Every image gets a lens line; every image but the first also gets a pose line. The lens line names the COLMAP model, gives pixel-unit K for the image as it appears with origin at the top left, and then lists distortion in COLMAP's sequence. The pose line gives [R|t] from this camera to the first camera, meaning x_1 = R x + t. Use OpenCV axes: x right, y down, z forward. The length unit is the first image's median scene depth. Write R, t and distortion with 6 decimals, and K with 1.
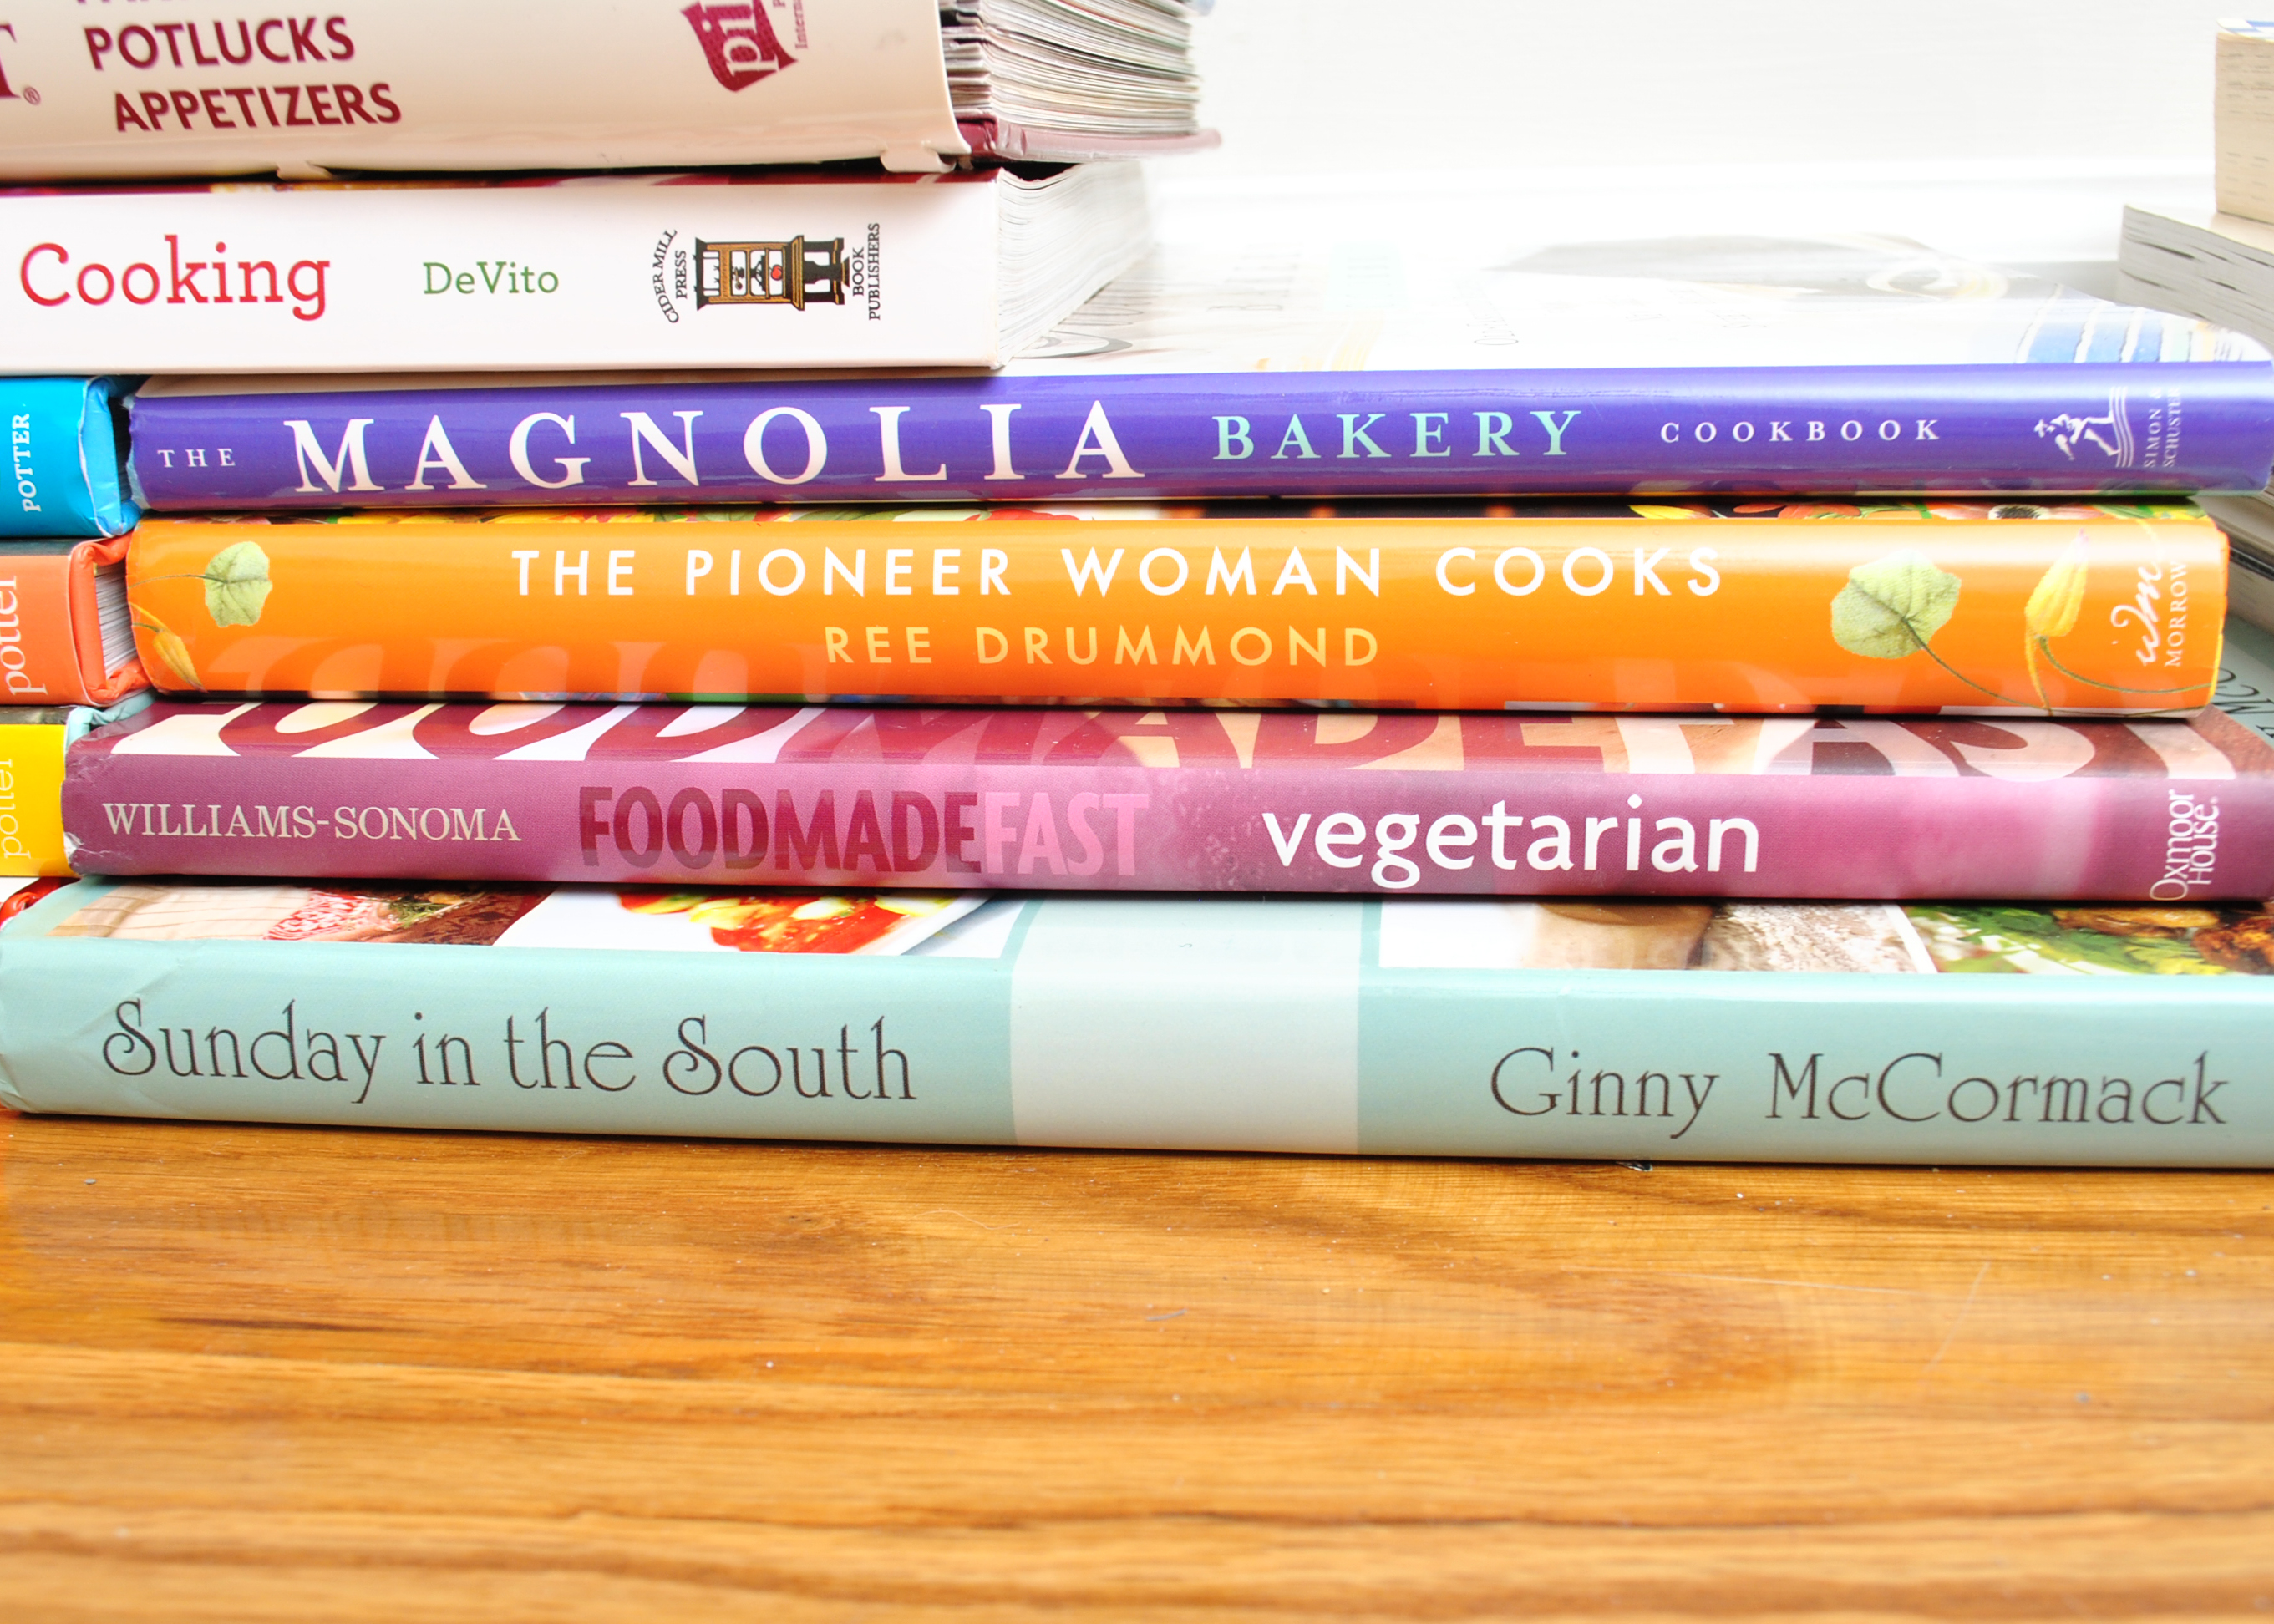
lens RADIAL K [[2251.8, 0, 1137.0], [0, 2251.8, 812.0], [0, 0, 1]] dist [-0.088424, 0.001305]
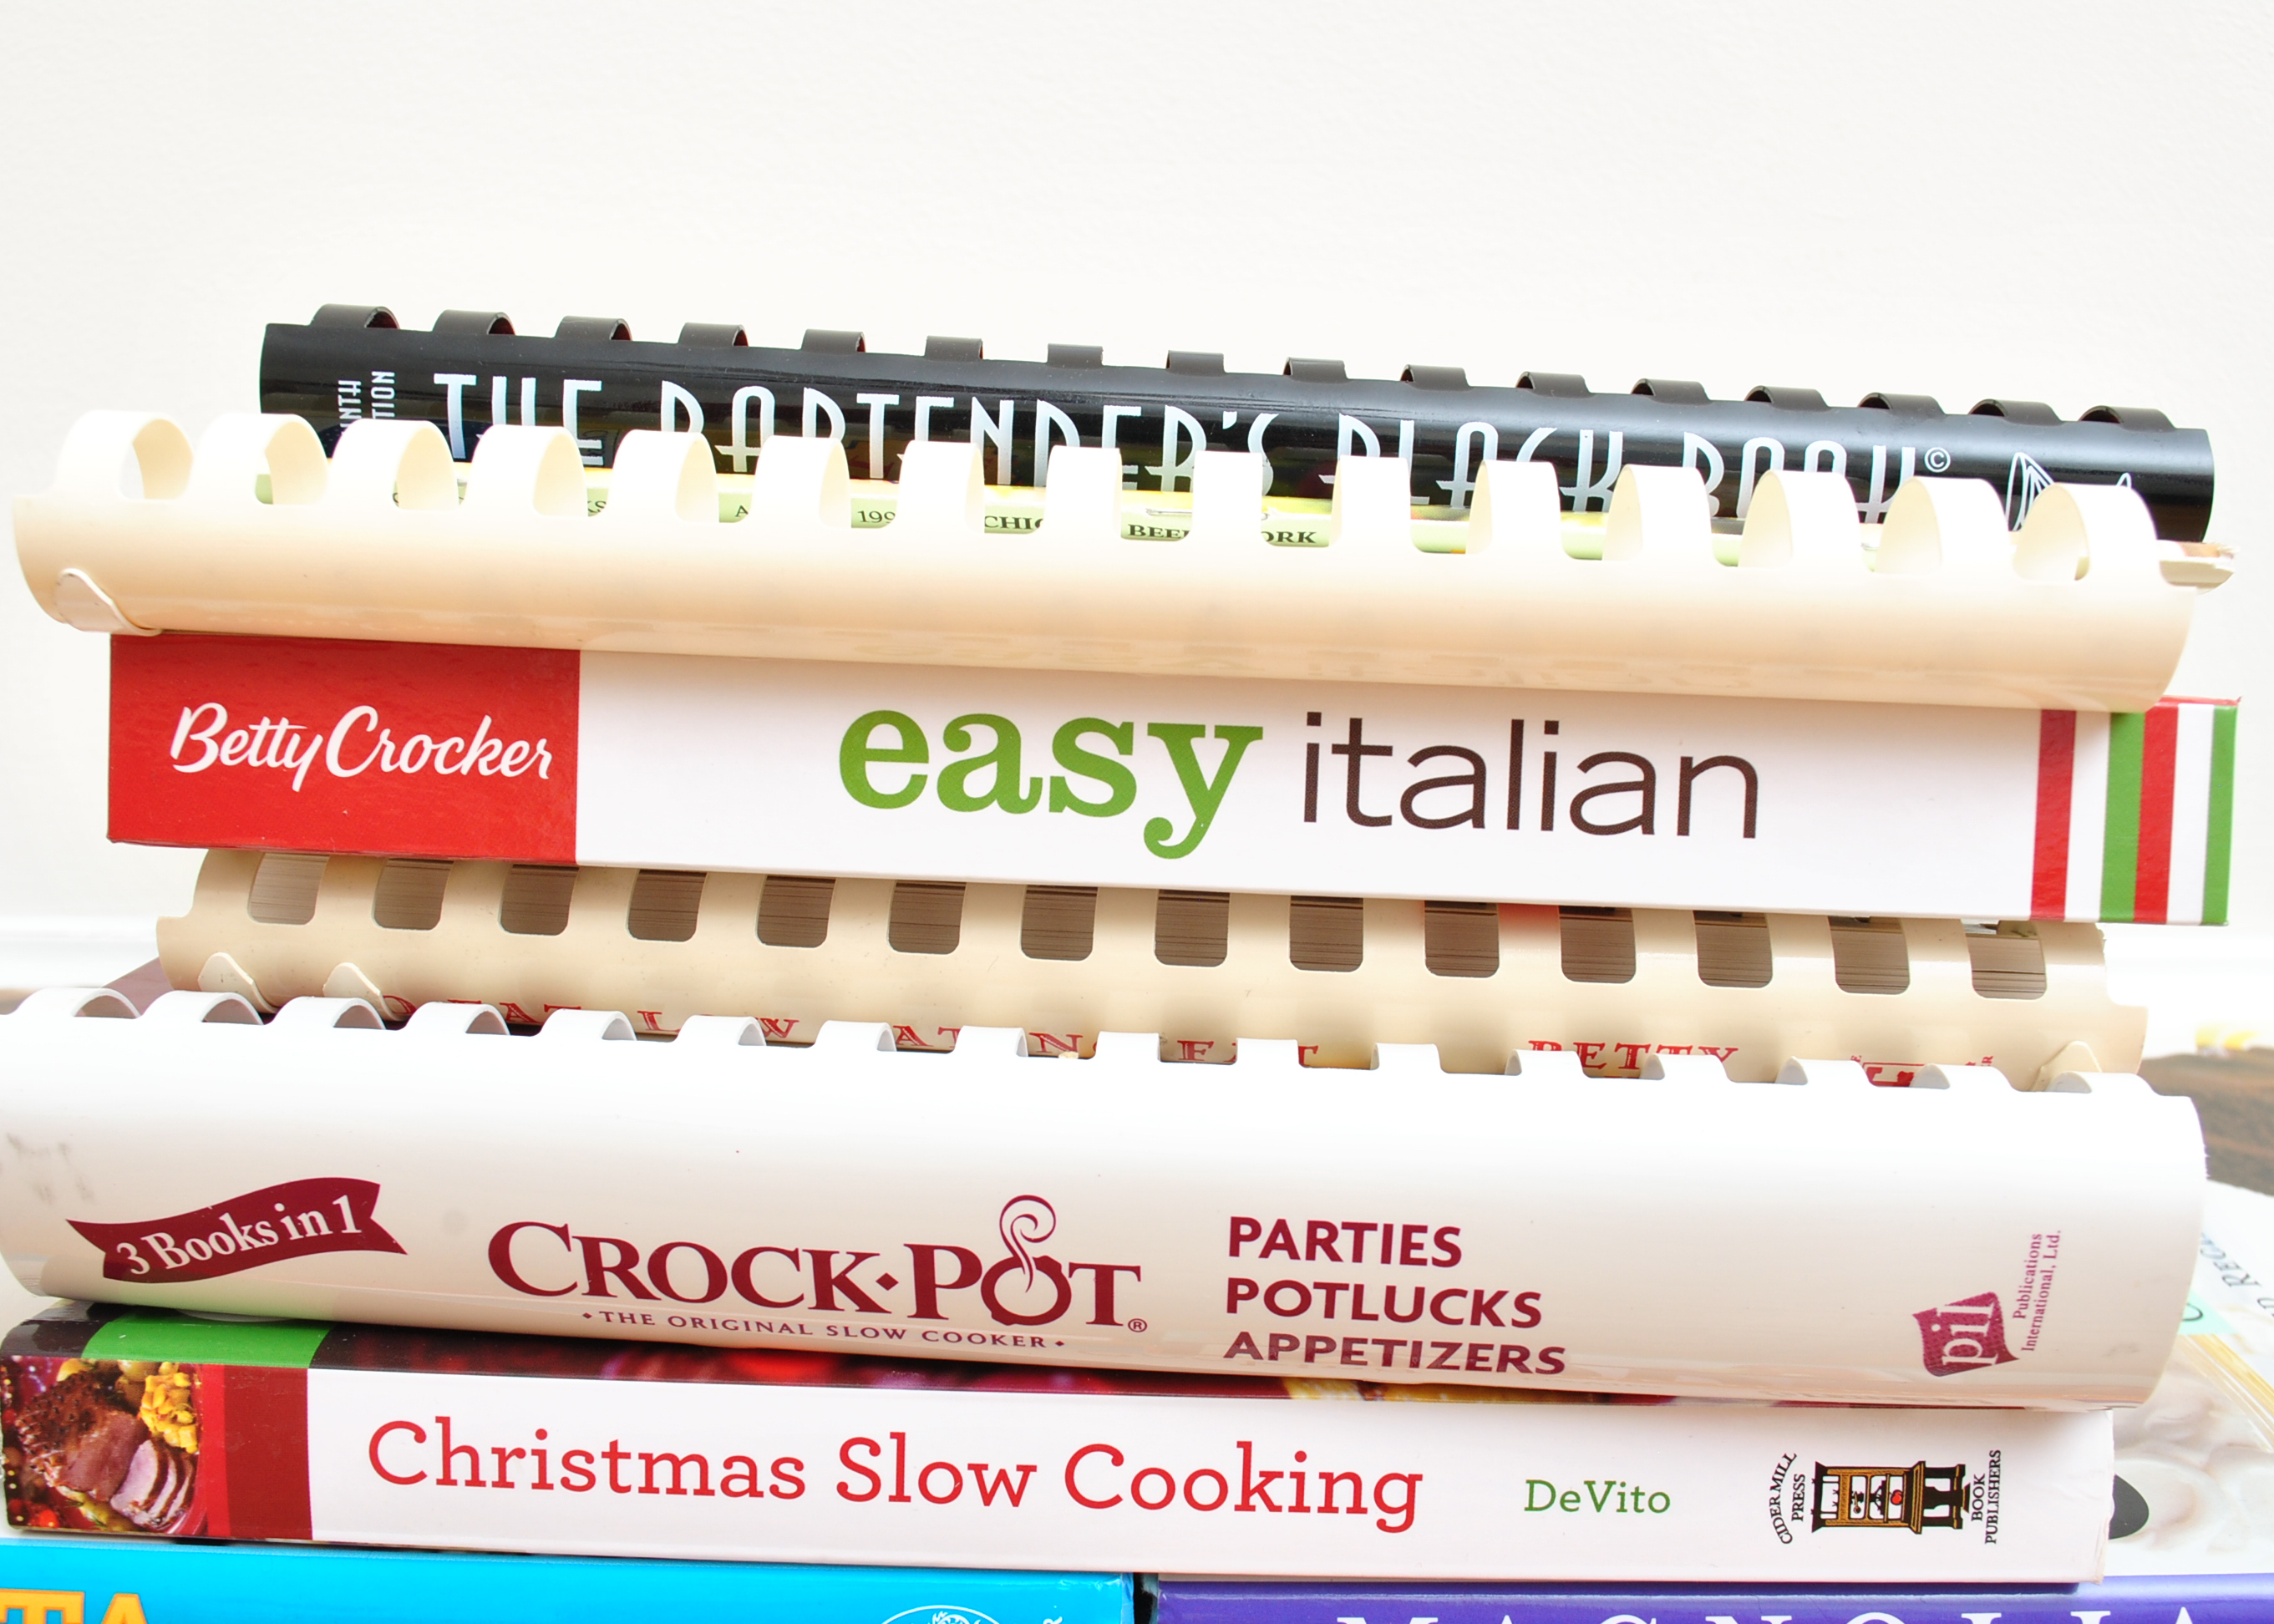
lens RADIAL K [[2251.8, 0, 1137.0], [0, 2251.8, 812.0], [0, 0, 1]] dist [-0.088424, 0.001305]
pose [[0.993550, 0.016174, 0.112240, -0.607016], [-0.007787, 0.997171, -0.074766, -0.466275], [-0.113132, 0.073410, 0.990864, 0.049210]]
